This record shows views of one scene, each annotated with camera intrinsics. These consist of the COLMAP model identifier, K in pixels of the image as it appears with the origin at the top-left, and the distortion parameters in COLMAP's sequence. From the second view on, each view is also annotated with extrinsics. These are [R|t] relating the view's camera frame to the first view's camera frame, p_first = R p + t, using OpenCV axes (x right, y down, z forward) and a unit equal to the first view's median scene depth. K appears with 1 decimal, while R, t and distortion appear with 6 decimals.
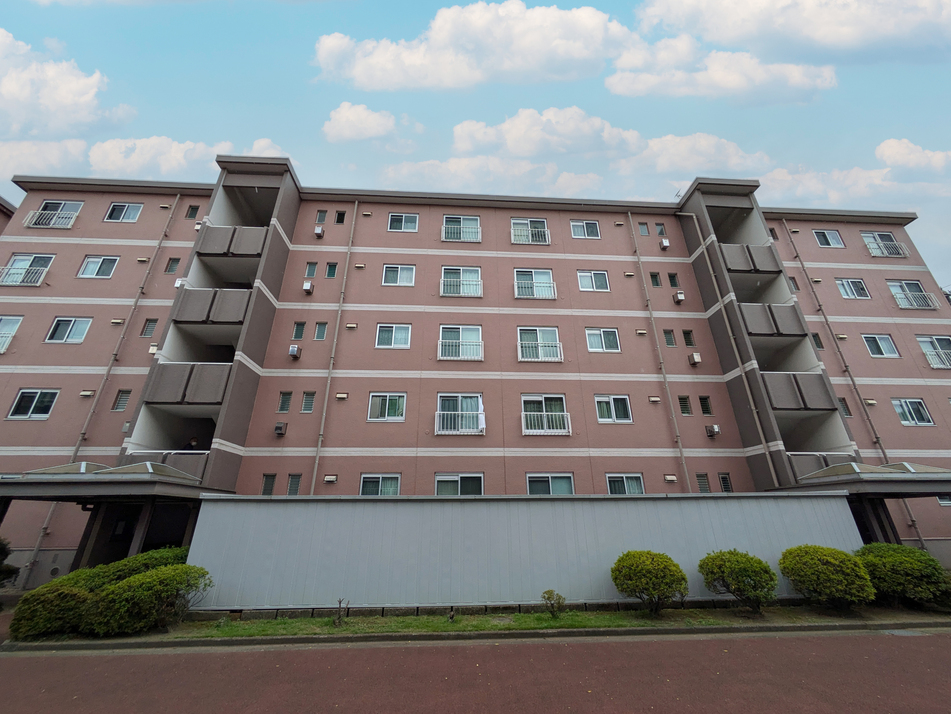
lens RADIAL K [[370.9, 0, 475.5], [0, 370.9, 357.0], [0, 0, 1]] dist [-0.000210, 0.000373]
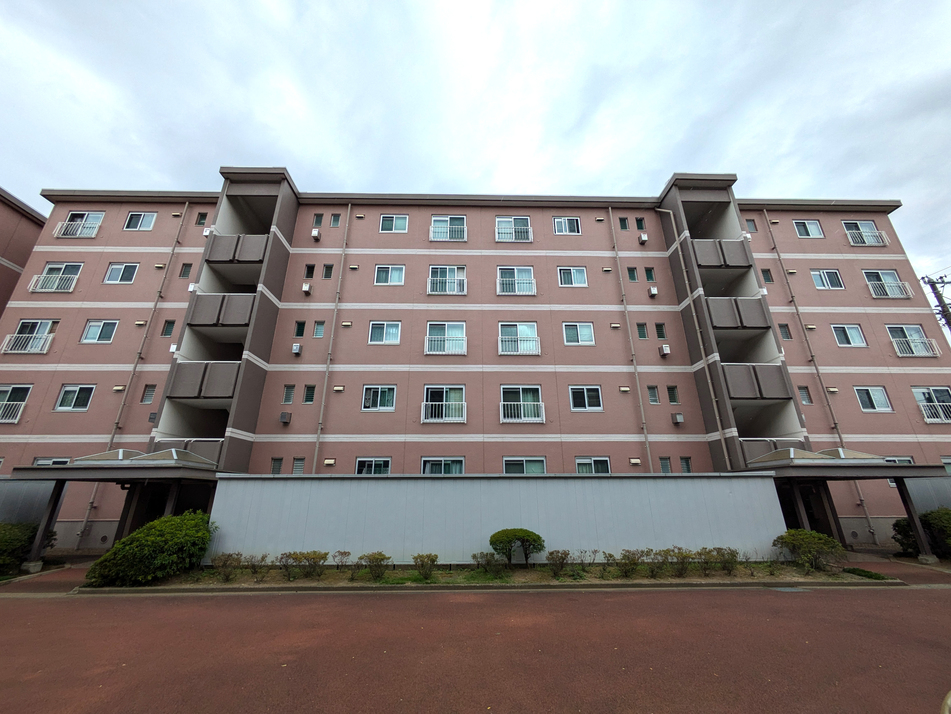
lens RADIAL K [[370.9, 0, 475.5], [0, 370.9, 357.0], [0, 0, 1]] dist [-0.000210, 0.000373]
pose [[0.999178, -0.010996, -0.039024, 0.089907], [0.013055, 0.998515, 0.052883, -0.040718], [0.038385, -0.053349, 0.997838, -0.086237]]
